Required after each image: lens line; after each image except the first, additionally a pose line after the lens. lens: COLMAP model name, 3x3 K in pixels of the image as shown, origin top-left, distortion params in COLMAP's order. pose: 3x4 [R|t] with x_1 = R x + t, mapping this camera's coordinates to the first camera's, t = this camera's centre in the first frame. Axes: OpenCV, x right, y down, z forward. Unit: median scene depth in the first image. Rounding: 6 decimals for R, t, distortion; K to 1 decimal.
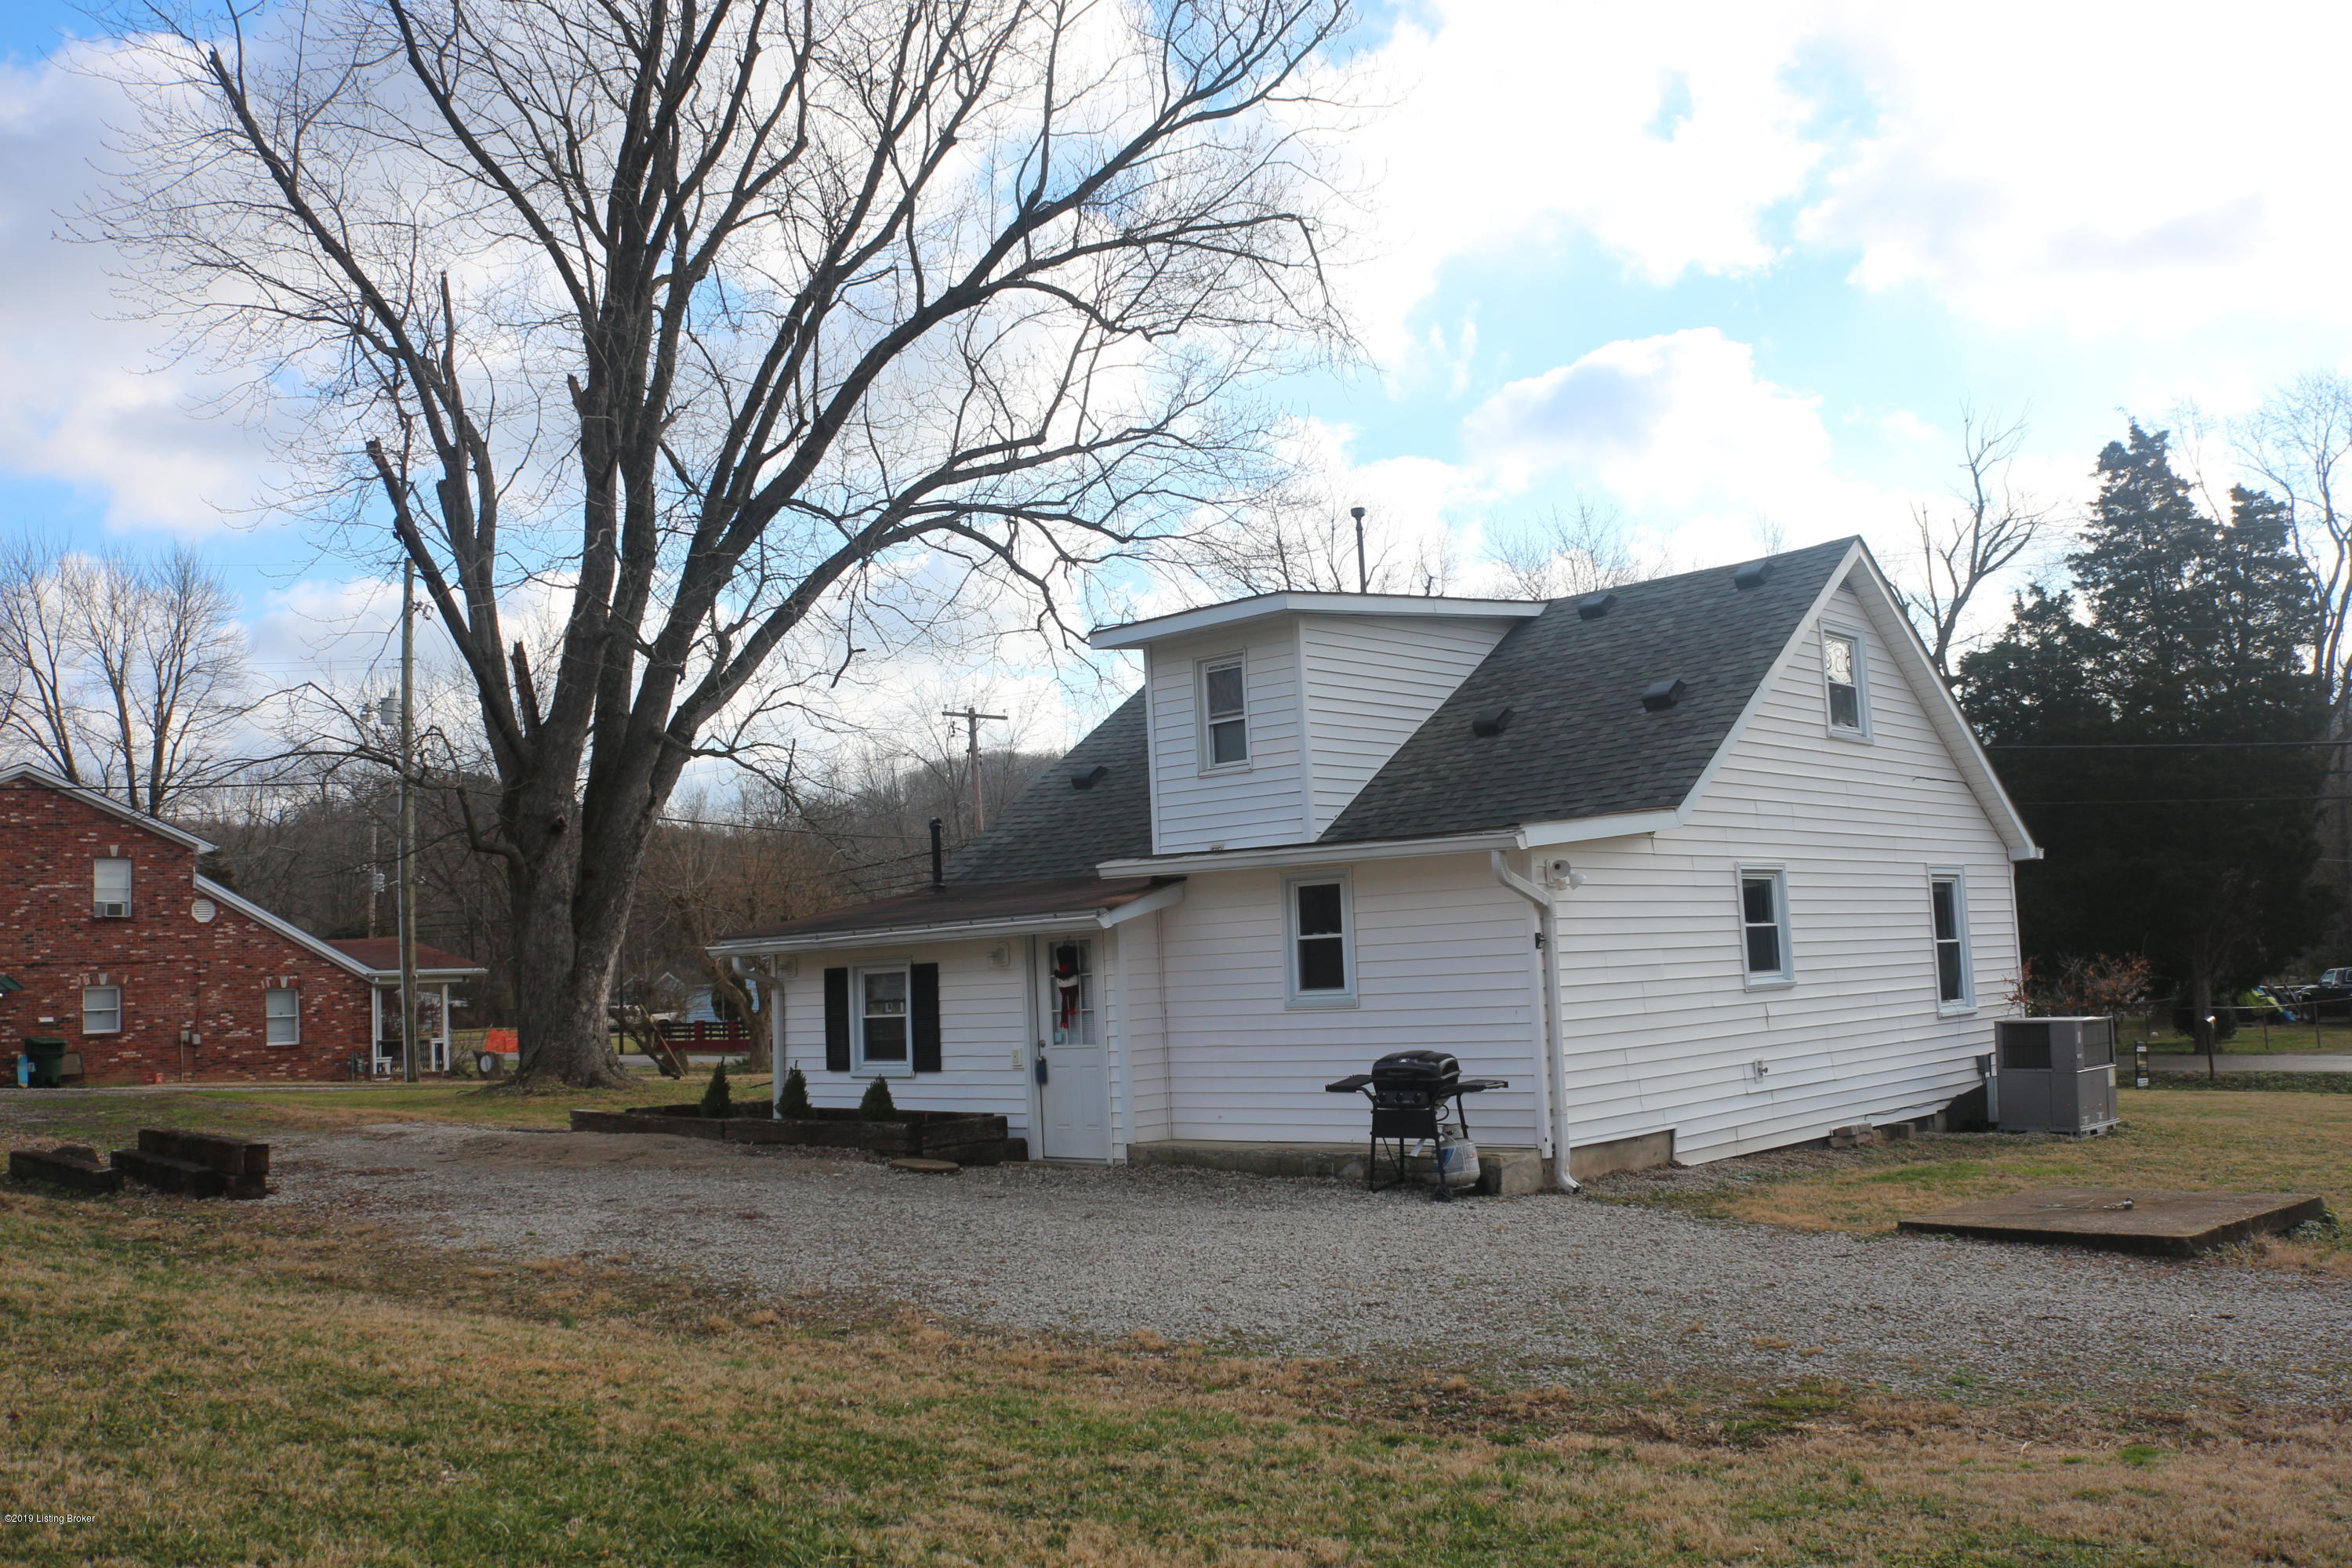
lens RADIAL K [[2015.9, 0, 1176.0], [0, 2015.9, 784.0], [0, 0, 1]] dist [-0.156535, 0.140851]
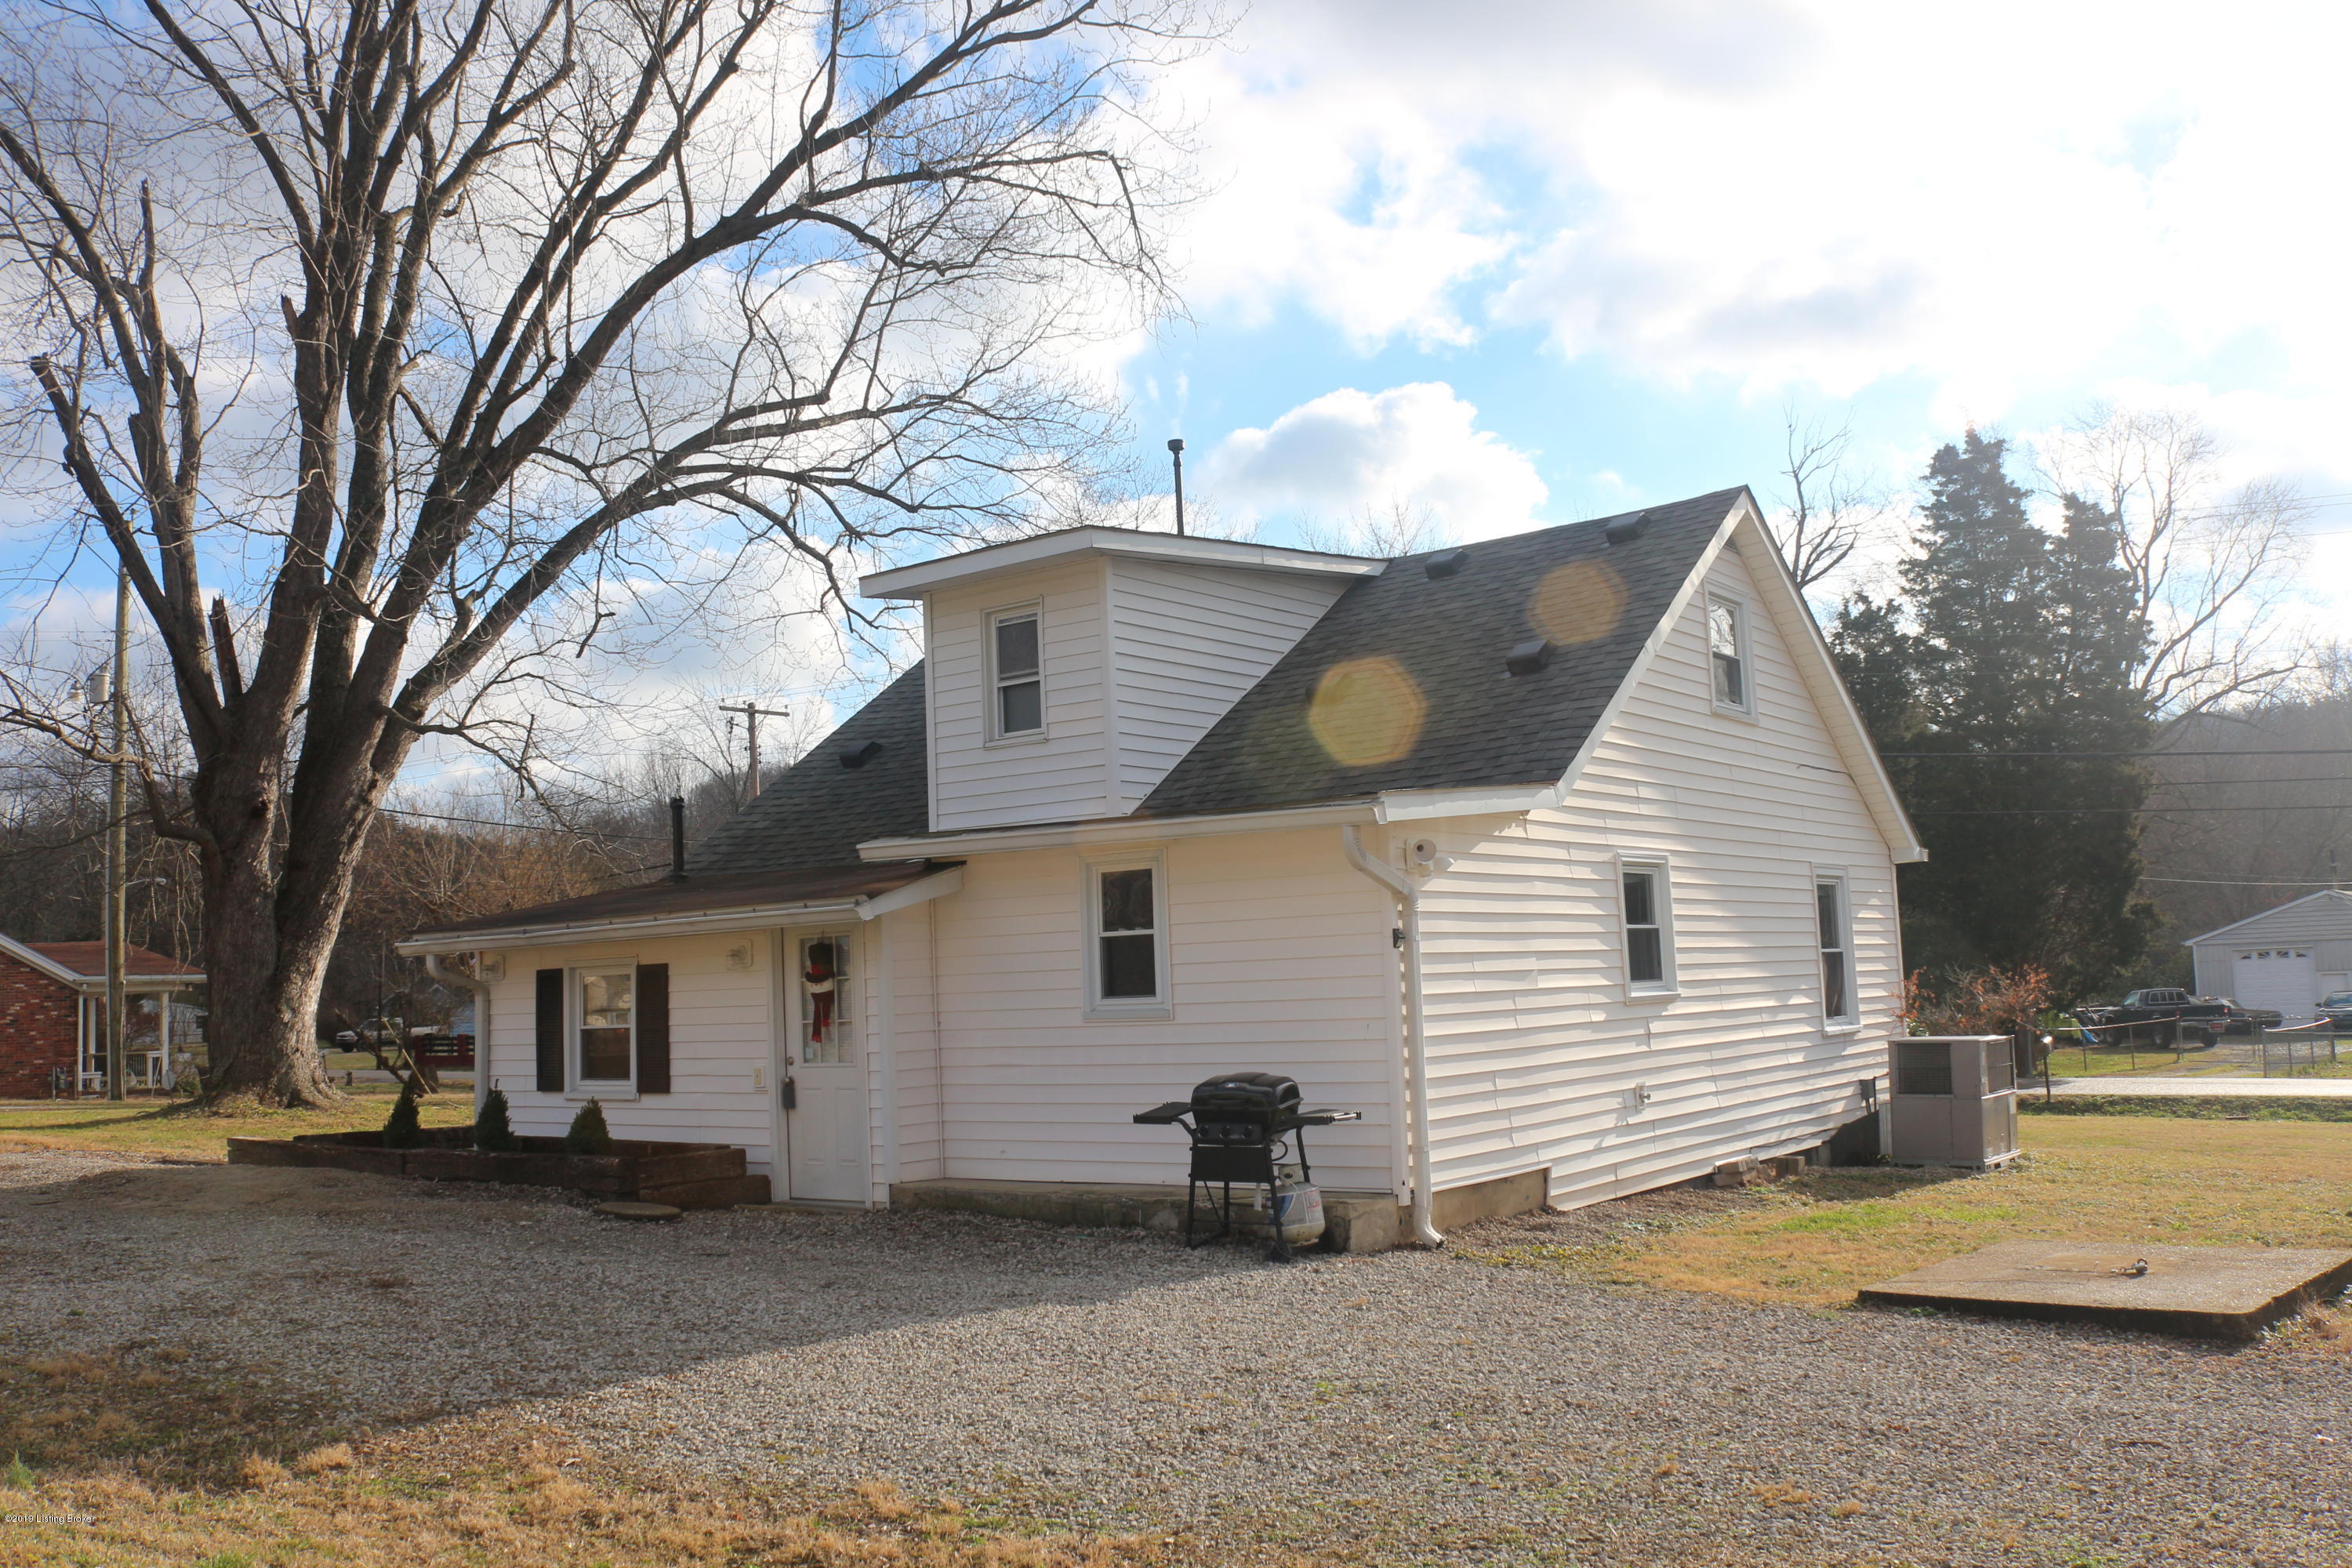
lens RADIAL K [[2015.9, 0, 1176.0], [0, 2015.9, 784.0], [0, 0, 1]] dist [-0.156535, 0.140851]
pose [[0.994762, 0.015923, 0.100968, 0.005699], [-0.015002, 0.999839, -0.009874, 0.017492], [-0.101109, 0.008308, 0.994841, 0.137274]]
